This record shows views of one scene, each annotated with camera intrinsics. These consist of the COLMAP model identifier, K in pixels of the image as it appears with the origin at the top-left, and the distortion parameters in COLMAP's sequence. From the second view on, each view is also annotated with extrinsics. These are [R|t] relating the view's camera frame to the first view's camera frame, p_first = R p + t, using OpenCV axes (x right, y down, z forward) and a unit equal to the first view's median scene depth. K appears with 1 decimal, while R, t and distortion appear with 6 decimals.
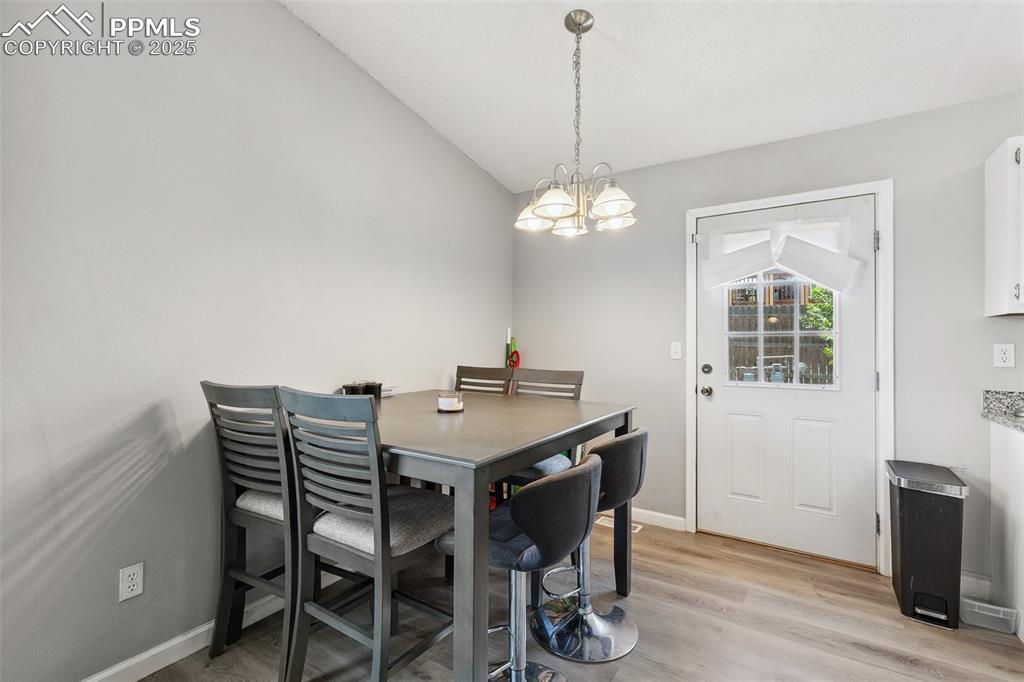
lens RADIAL K [[462.3, 0, 509.3], [0, 462.3, 339.2], [0, 0, 1]] dist [0.005756, -0.000631]
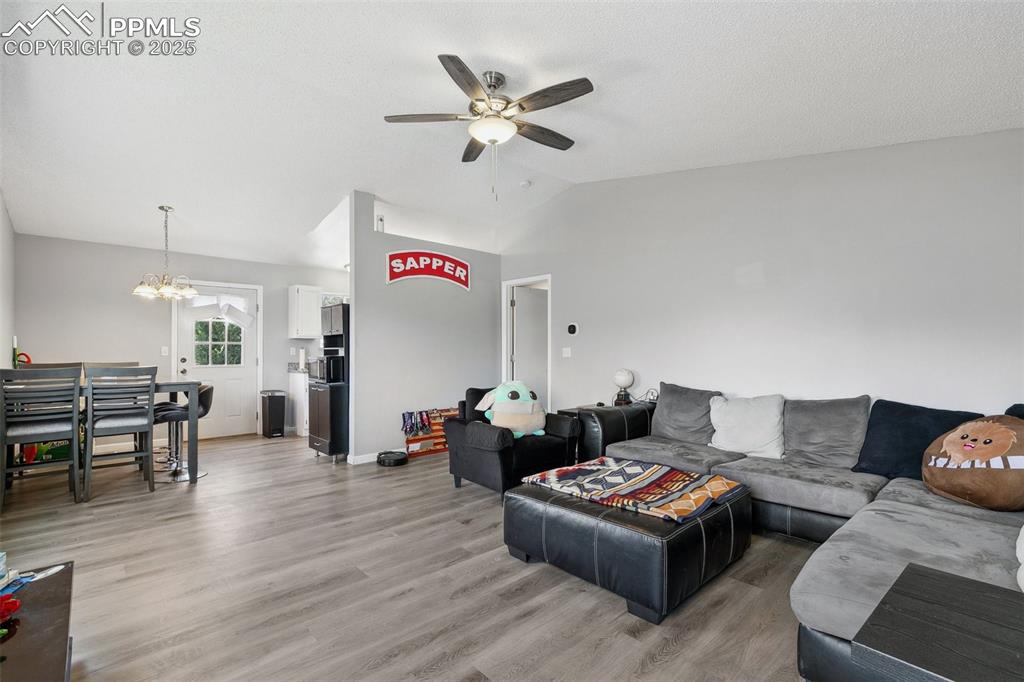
lens RADIAL K [[462.3, 0, 511.3], [0, 462.3, 347.7], [0, 0, 1]] dist [0.005756, -0.000631]
pose [[0.246016, -0.003276, 0.969260, -1.432569], [-0.011076, 0.999919, 0.006191, -0.021937], [-0.969203, -0.012259, 0.245960, -1.067329]]
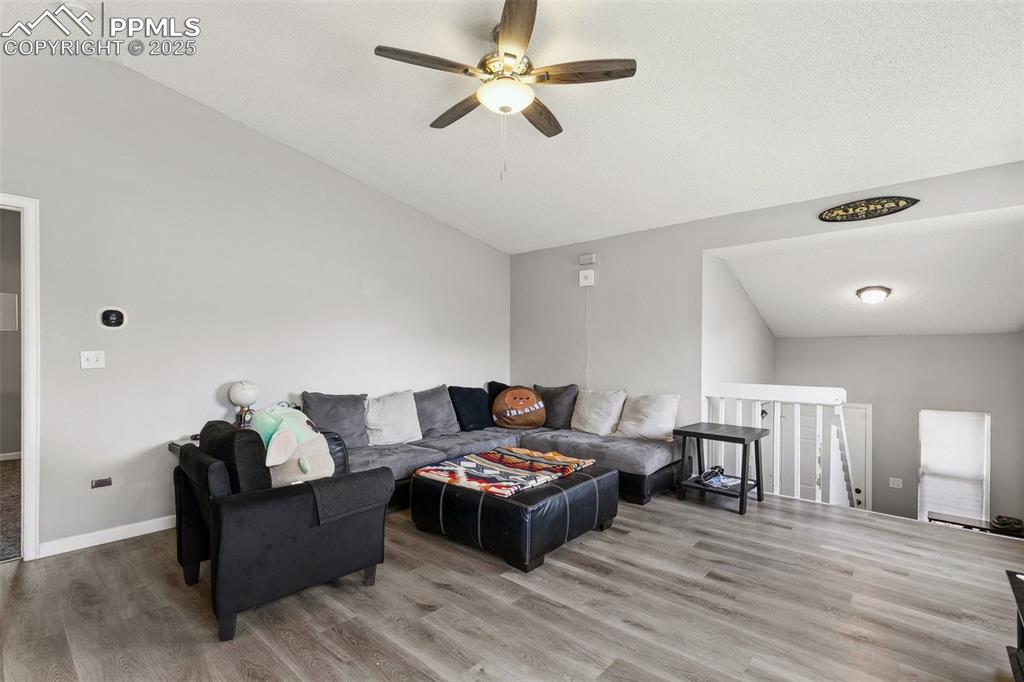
lens RADIAL K [[462.3, 0, 509.6], [0, 462.3, 360.3], [0, 0, 1]] dist [0.005756, -0.000631]
pose [[-0.988265, -0.010948, 0.152357, -0.460483], [-0.010759, 0.999940, 0.002067, -0.000518], [-0.152370, 0.000404, -0.988323, 0.262774]]
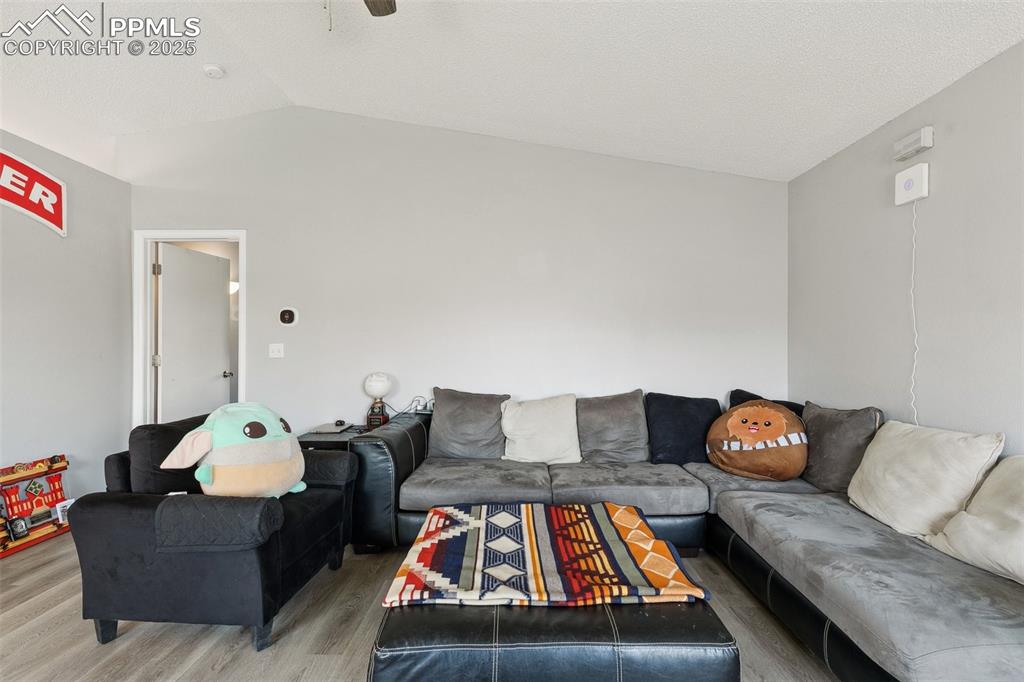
lens RADIAL K [[462.3, 0, 511.2], [0, 462.3, 344.9], [0, 0, 1]] dist [0.005756, -0.000631]
pose [[-0.527895, -0.004976, 0.849295, -0.880501], [-0.016016, 0.999863, -0.004097, -0.012787], [-0.849159, -0.015766, -0.527902, -0.628881]]
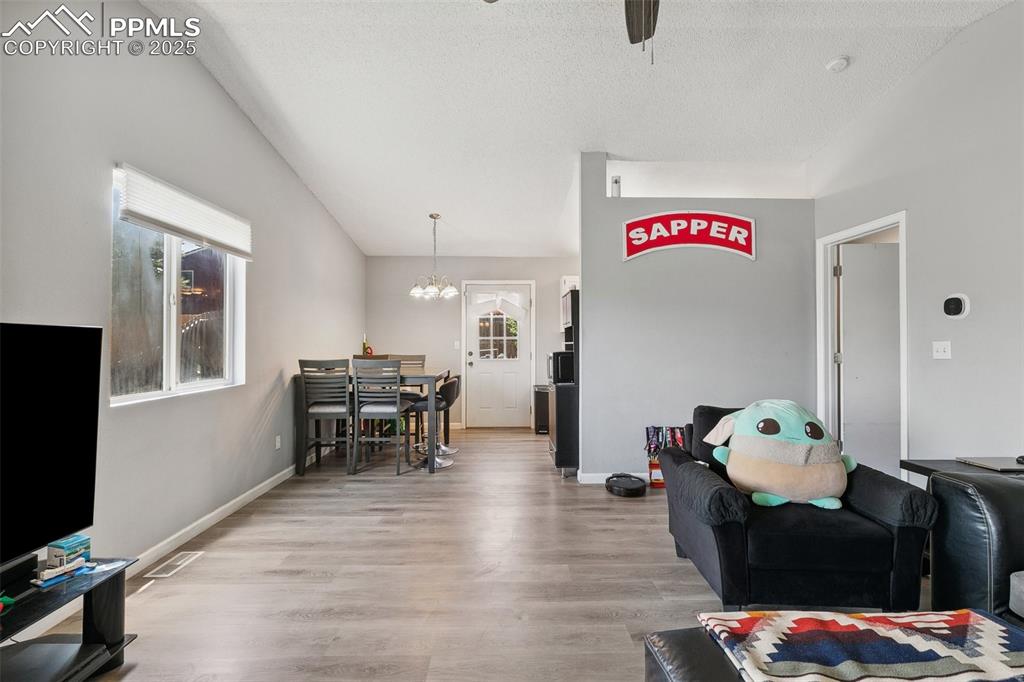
lens RADIAL K [[462.3, 0, 510.2], [0, 462.3, 338.9], [0, 0, 1]] dist [0.005756, -0.000631]
pose [[0.829028, -0.001395, 0.559205, -0.797039], [-0.001527, 0.999988, 0.004759, -0.021001], [-0.559204, -0.004799, 0.829016, -1.149211]]
